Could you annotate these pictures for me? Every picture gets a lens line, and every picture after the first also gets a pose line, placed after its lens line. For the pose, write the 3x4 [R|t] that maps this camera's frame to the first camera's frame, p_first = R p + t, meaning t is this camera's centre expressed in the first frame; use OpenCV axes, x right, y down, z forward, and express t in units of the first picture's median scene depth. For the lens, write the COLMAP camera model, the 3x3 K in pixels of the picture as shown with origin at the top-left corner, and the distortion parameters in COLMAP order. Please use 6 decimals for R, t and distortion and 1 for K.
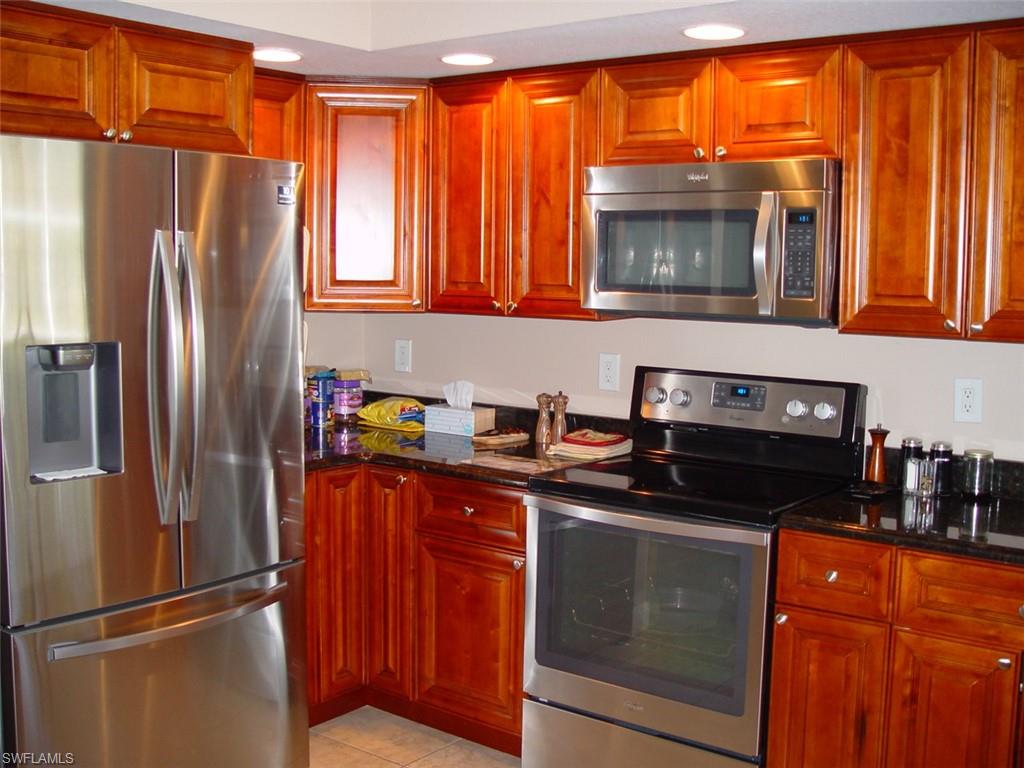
lens RADIAL K [[1161.4, 0, 512.0], [0, 1161.4, 384.0], [0, 0, 1]] dist [-0.197856, 0.223111]
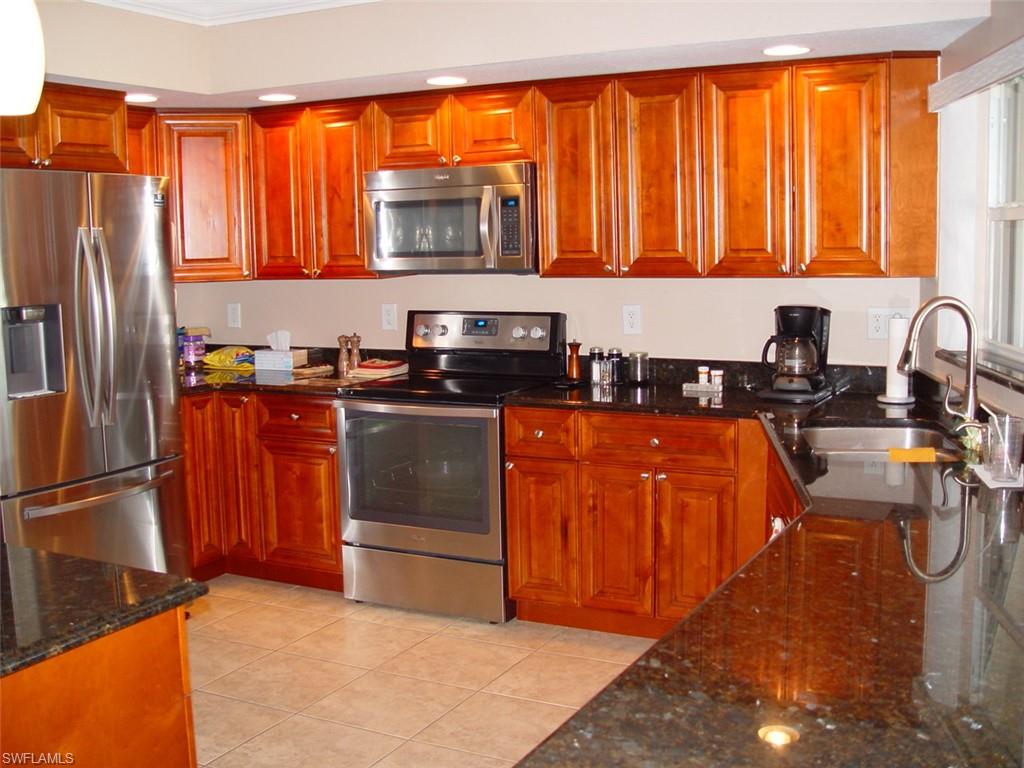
lens RADIAL K [[1161.4, 0, 512.0], [0, 1161.4, 384.0], [0, 0, 1]] dist [-0.197856, 0.223111]
pose [[0.982573, -0.056440, 0.177102, -0.024299], [0.052870, 0.998293, 0.024815, 0.048269], [-0.178201, -0.015020, 0.983880, -0.434003]]
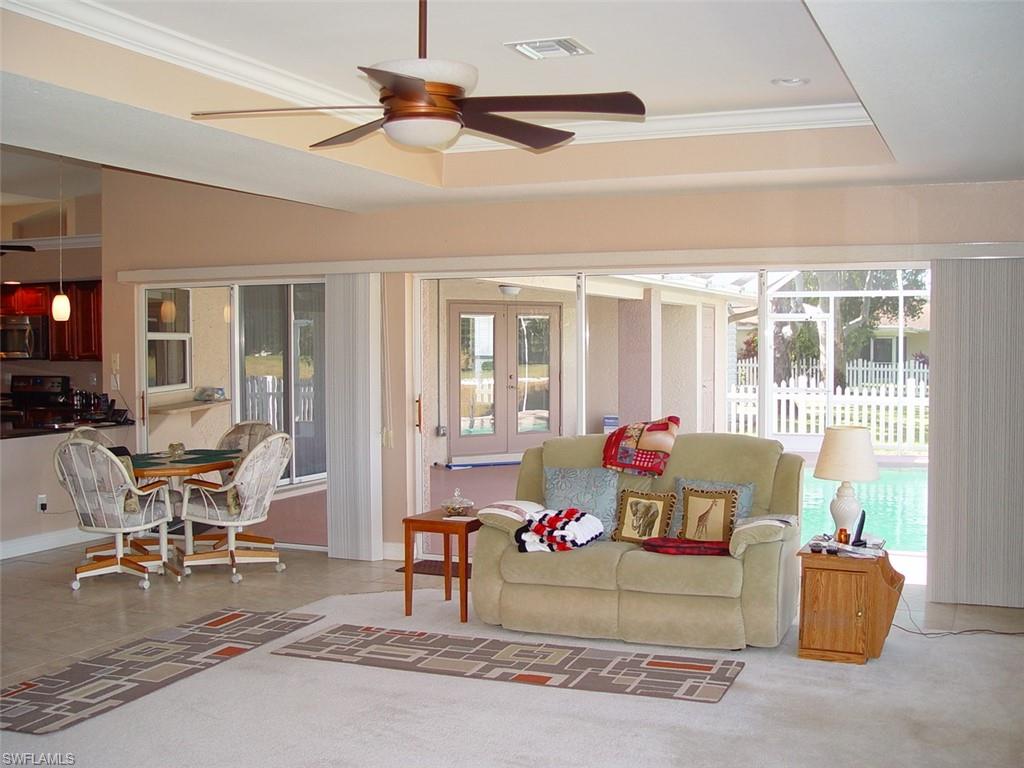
lens RADIAL K [[1161.4, 0, 512.0], [0, 1161.4, 384.0], [0, 0, 1]] dist [-0.197856, 0.223111]
pose [[0.965836, -0.026112, 0.257837, 0.692578], [0.043973, 0.996997, -0.063751, 0.289780], [-0.255398, 0.072911, 0.964083, -2.570938]]
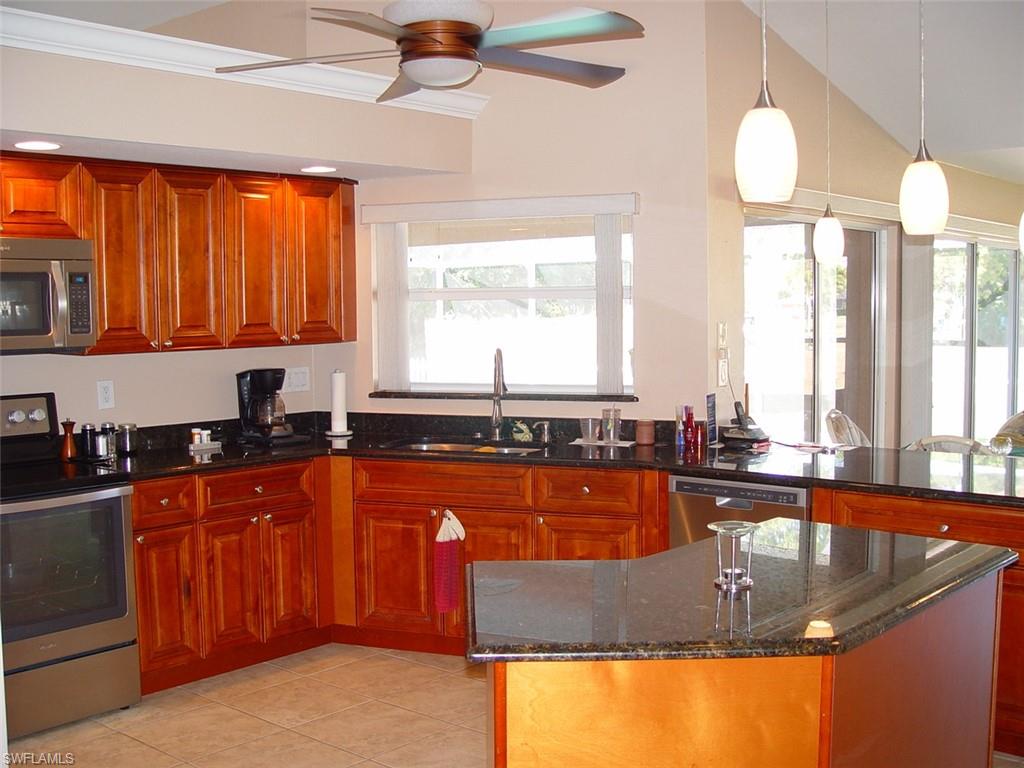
lens RADIAL K [[1161.4, 0, 512.0], [0, 1161.4, 384.0], [0, 0, 1]] dist [-0.197856, 0.223111]
pose [[0.050493, -0.083648, 0.995215, -1.023012], [0.112946, 0.990572, 0.077528, -0.052899], [-0.992317, 0.108491, 0.059464, 0.322215]]
